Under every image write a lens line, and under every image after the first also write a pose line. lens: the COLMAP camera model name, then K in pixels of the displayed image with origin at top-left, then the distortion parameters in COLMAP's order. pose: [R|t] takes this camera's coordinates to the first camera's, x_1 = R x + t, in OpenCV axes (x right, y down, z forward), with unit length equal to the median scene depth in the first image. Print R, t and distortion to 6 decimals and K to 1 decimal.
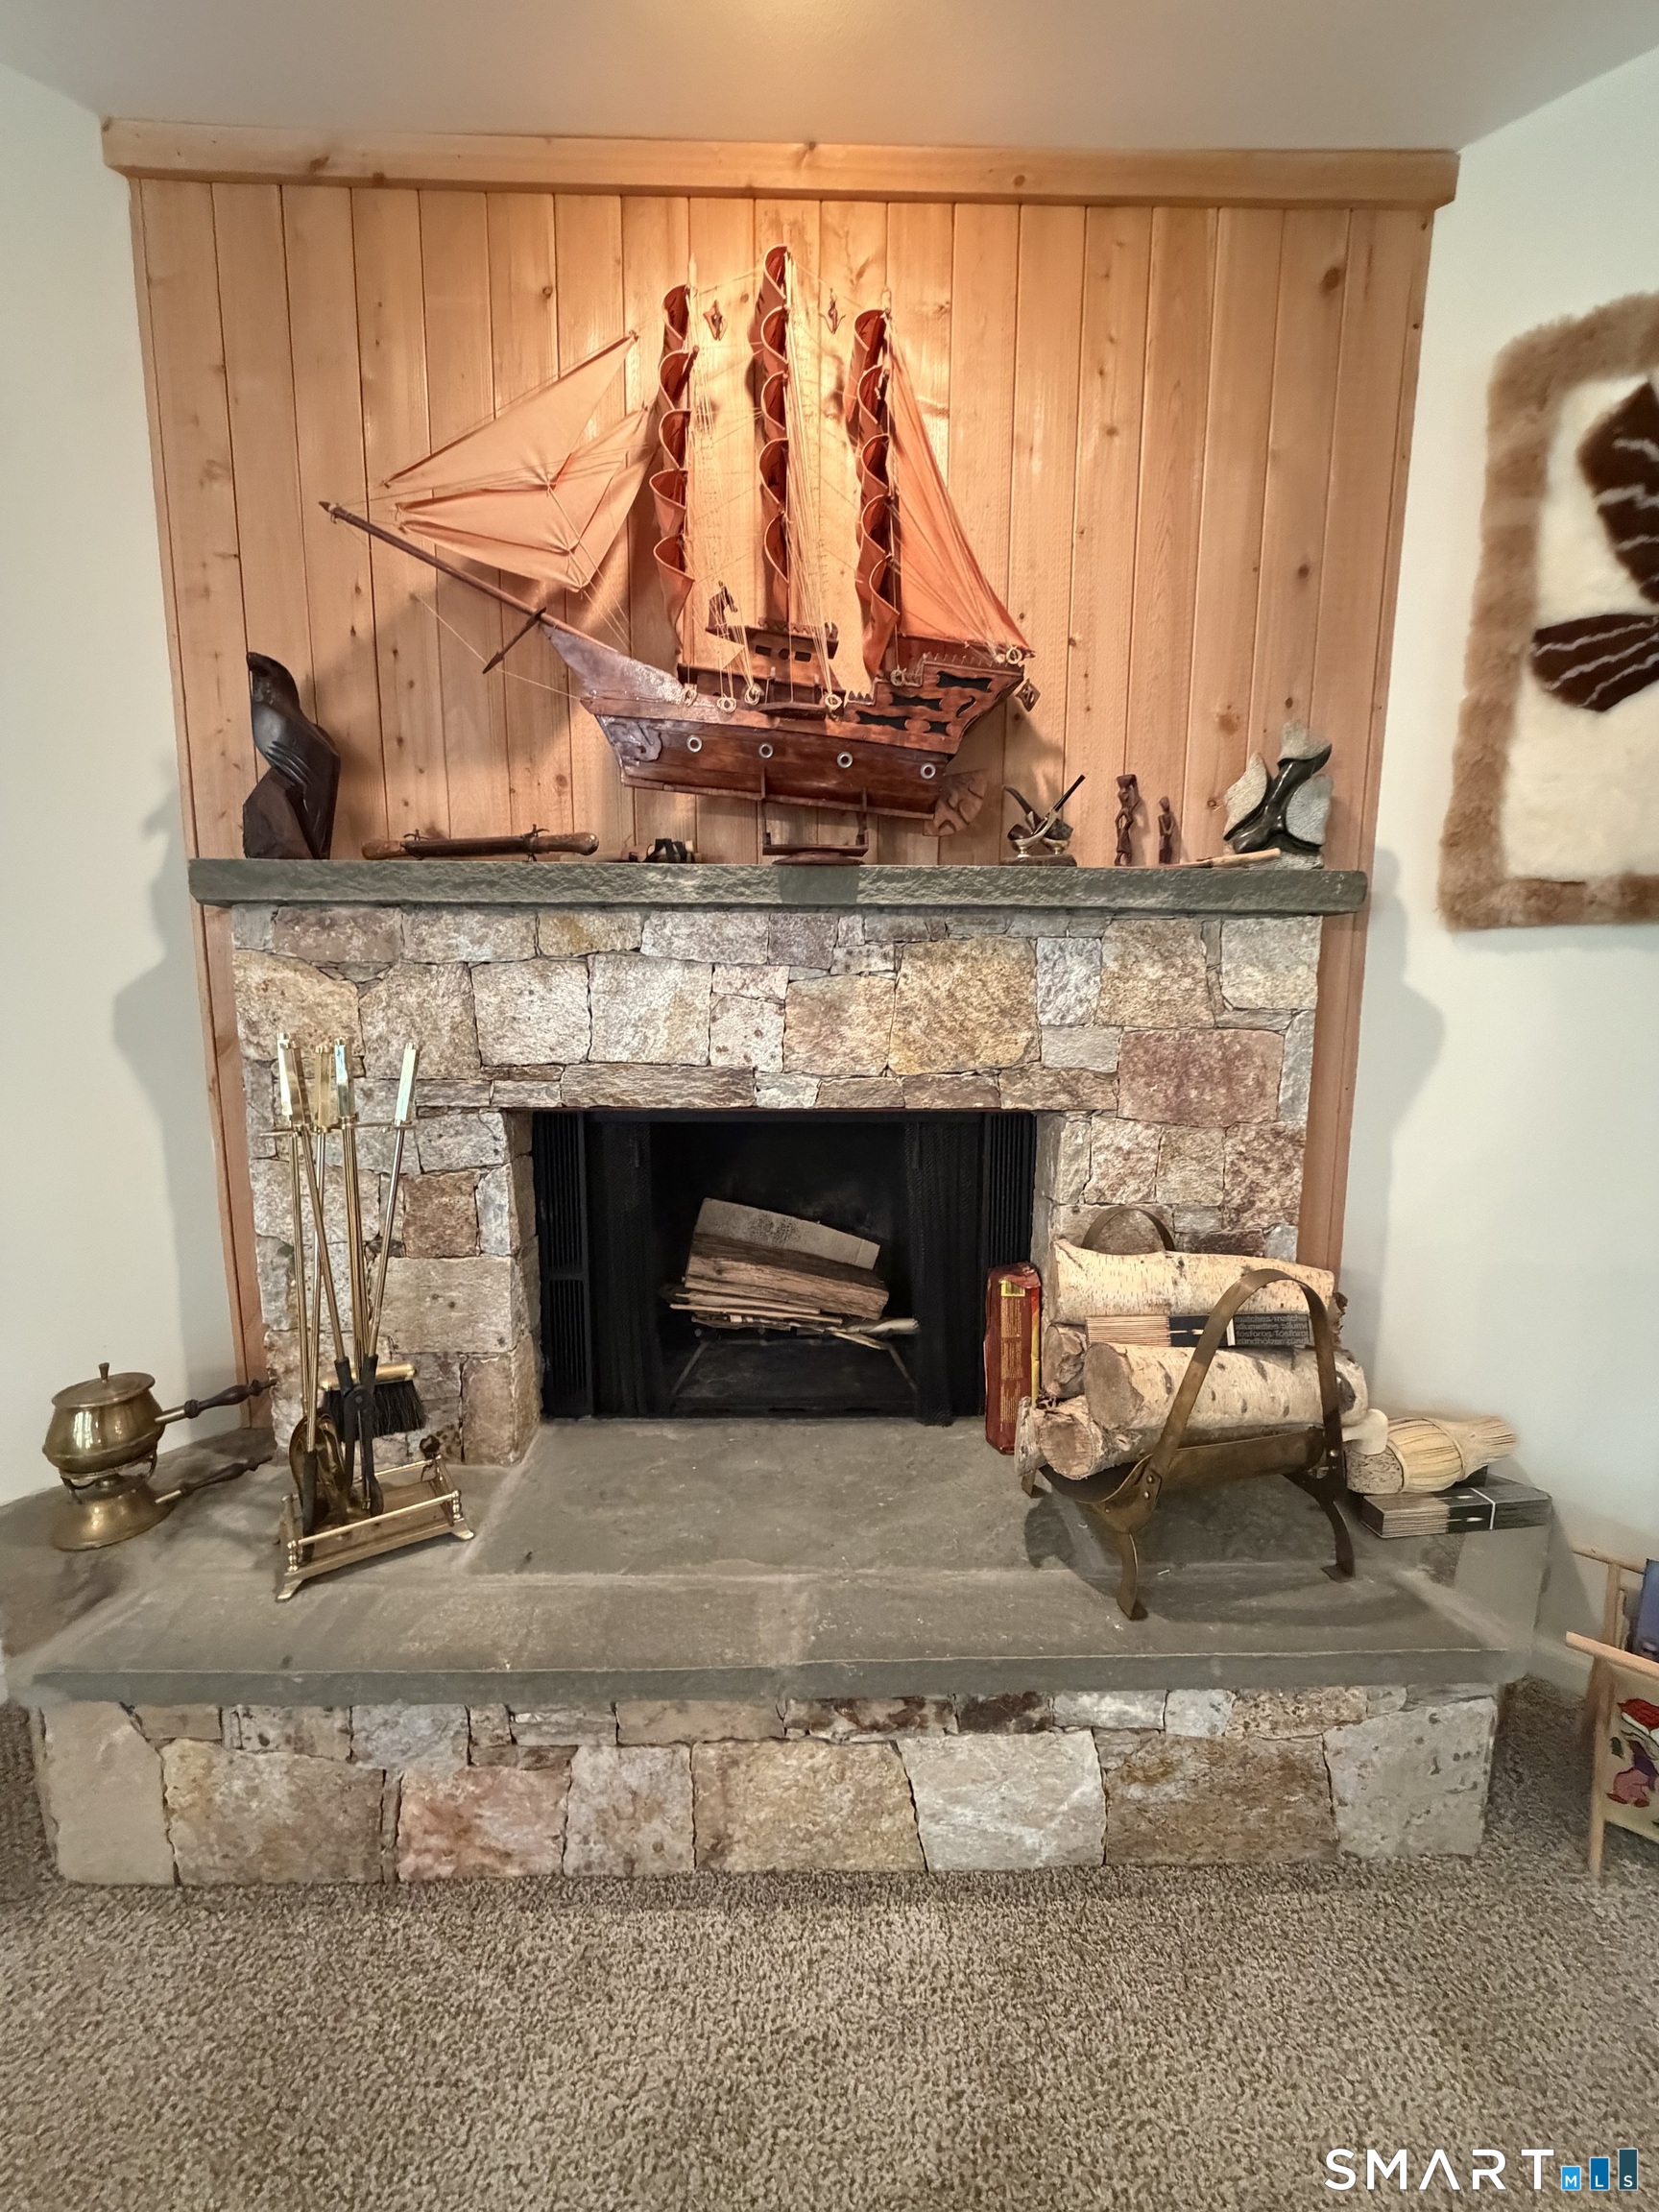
lens RADIAL K [[884.1, 0, 834.8], [0, 884.1, 1102.9], [0, 0, 1]] dist [-0.000723, 0.000293]
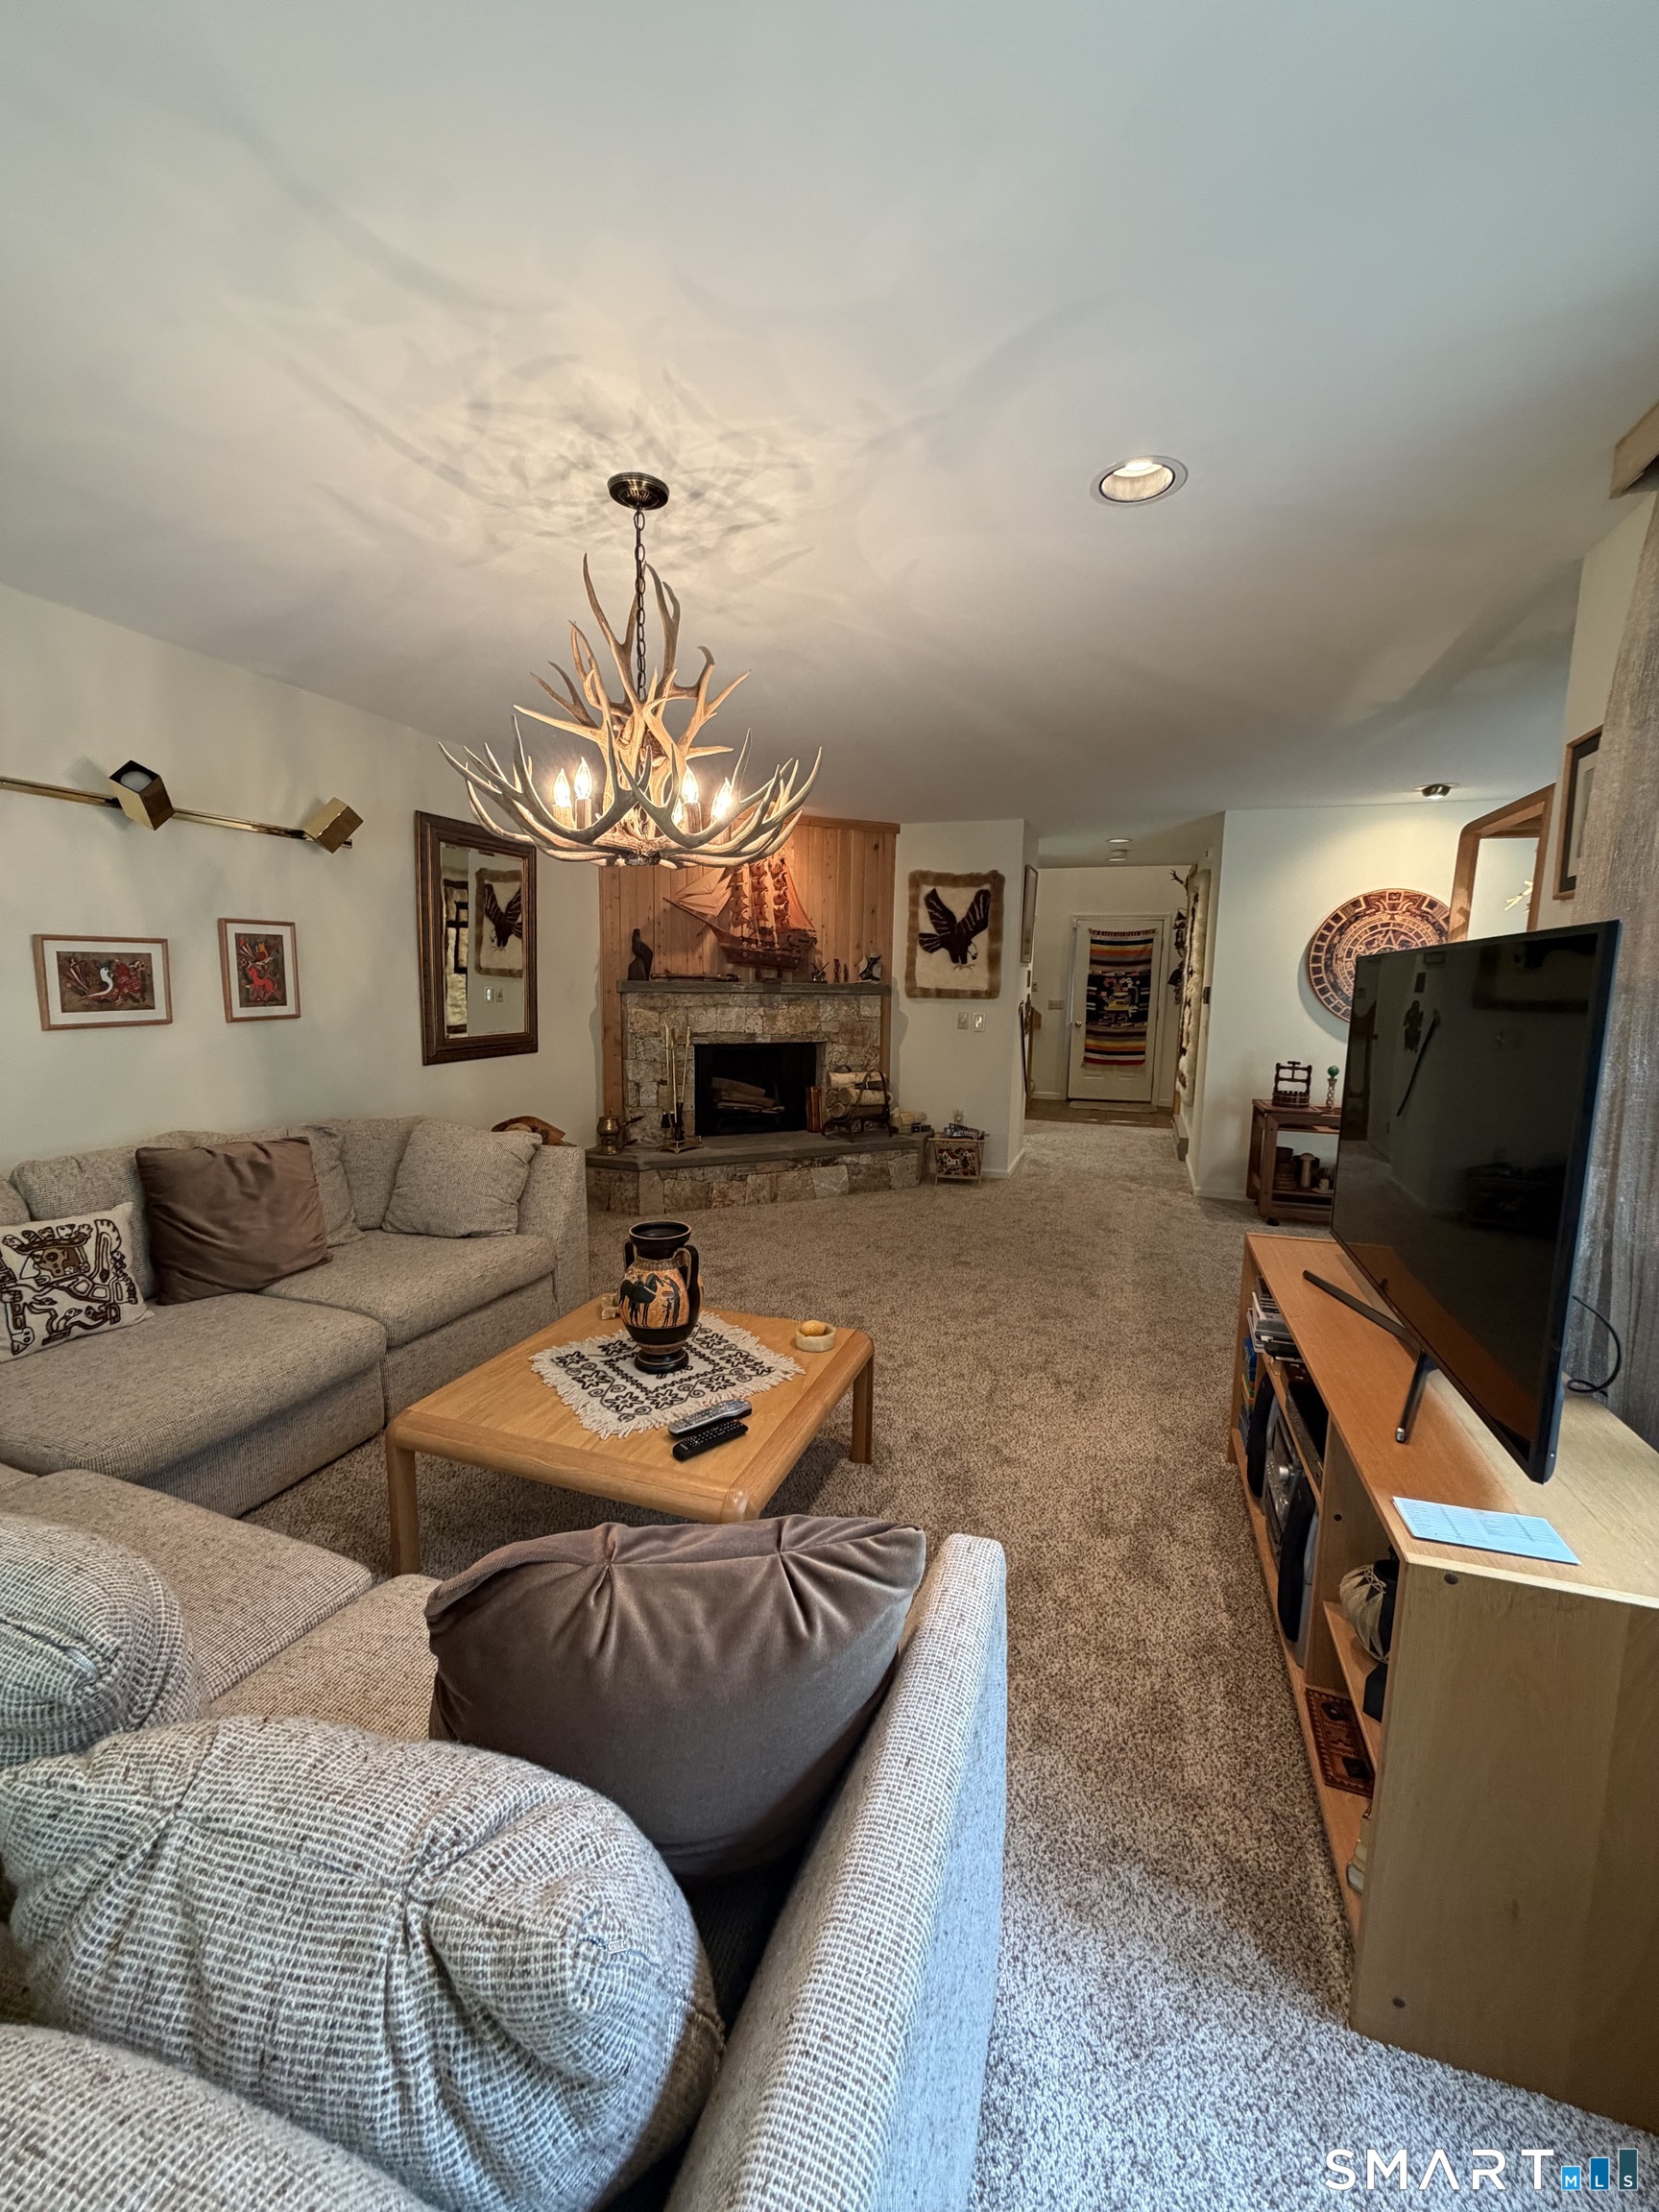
lens RADIAL K [[884.1, 0, 826.4], [0, 884.1, 1100.0], [0, 0, 1]] dist [-0.000723, 0.000293]
pose [[0.911068, -0.046045, 0.409676, -1.474462], [0.044504, 0.998921, 0.013301, 0.227820], [-0.409846, 0.006114, 0.912134, -2.812540]]
